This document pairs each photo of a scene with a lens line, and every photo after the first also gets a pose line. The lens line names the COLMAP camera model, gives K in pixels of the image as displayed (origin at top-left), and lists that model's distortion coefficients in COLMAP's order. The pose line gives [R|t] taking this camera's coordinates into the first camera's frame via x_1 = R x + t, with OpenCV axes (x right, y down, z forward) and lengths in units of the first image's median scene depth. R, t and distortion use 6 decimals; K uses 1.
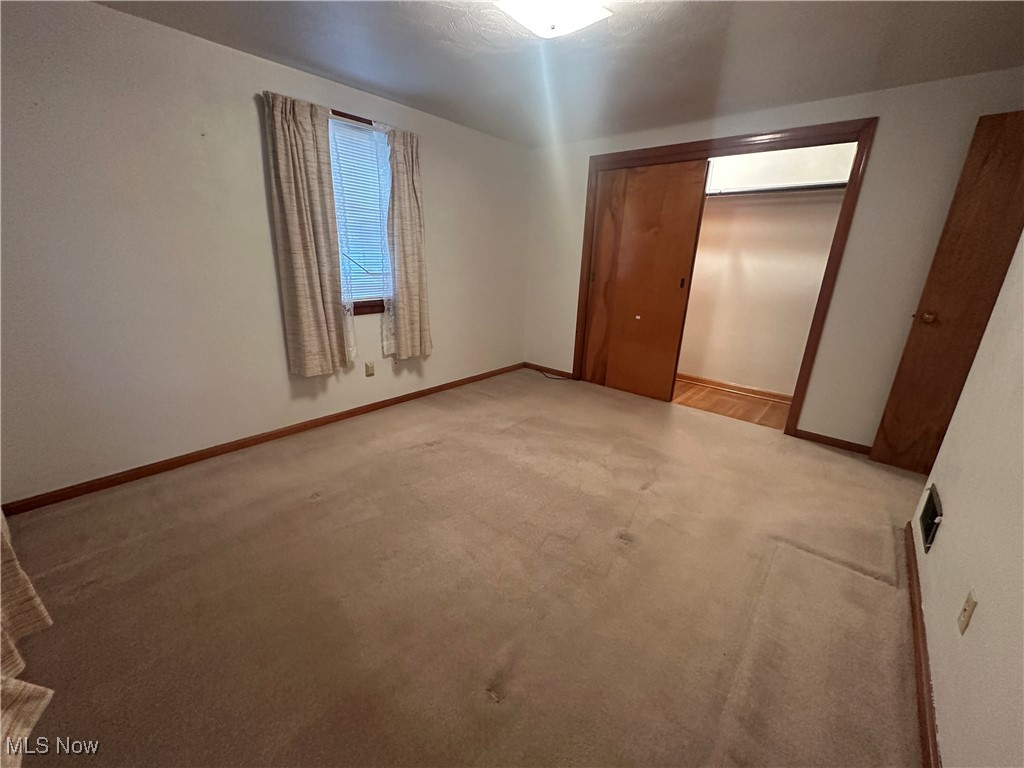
lens RADIAL K [[411.9, 0, 513.3], [0, 411.9, 383.2], [0, 0, 1]] dist [-0.000551, -0.000165]
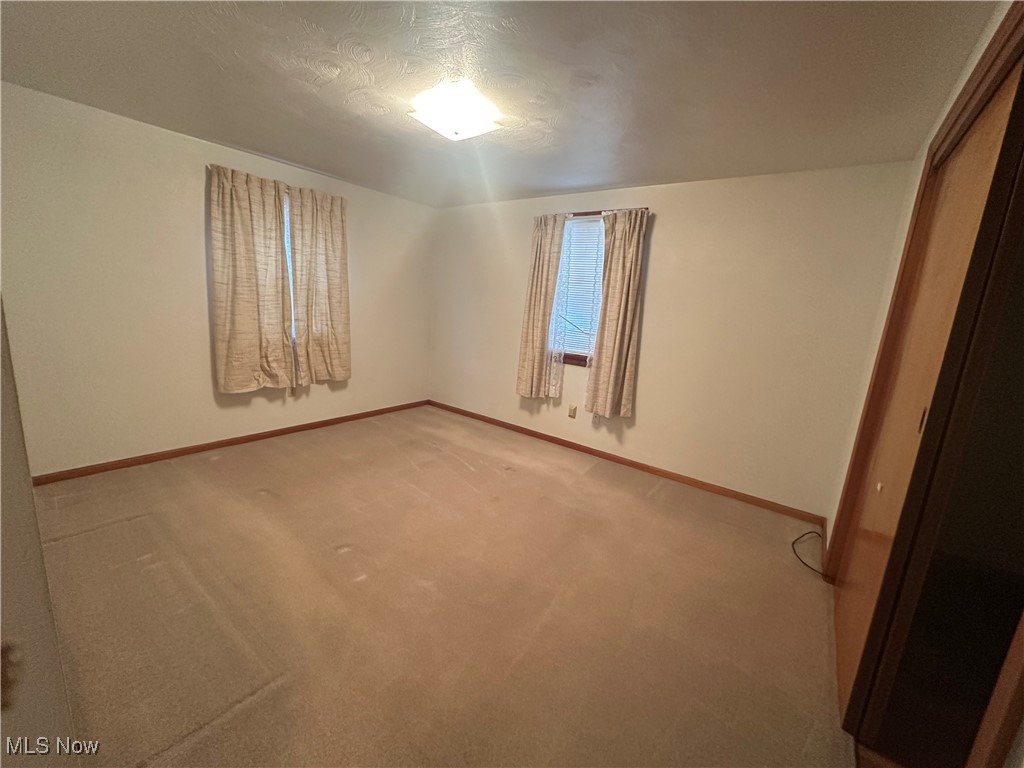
lens RADIAL K [[411.9, 0, 514.7], [0, 411.9, 384.2], [0, 0, 1]] dist [-0.000551, -0.000165]
pose [[0.081588, 0.180520, -0.980182, 0.811901], [-0.373725, 0.917243, 0.137821, -0.216801], [0.923944, 0.355074, 0.142301, 0.688765]]
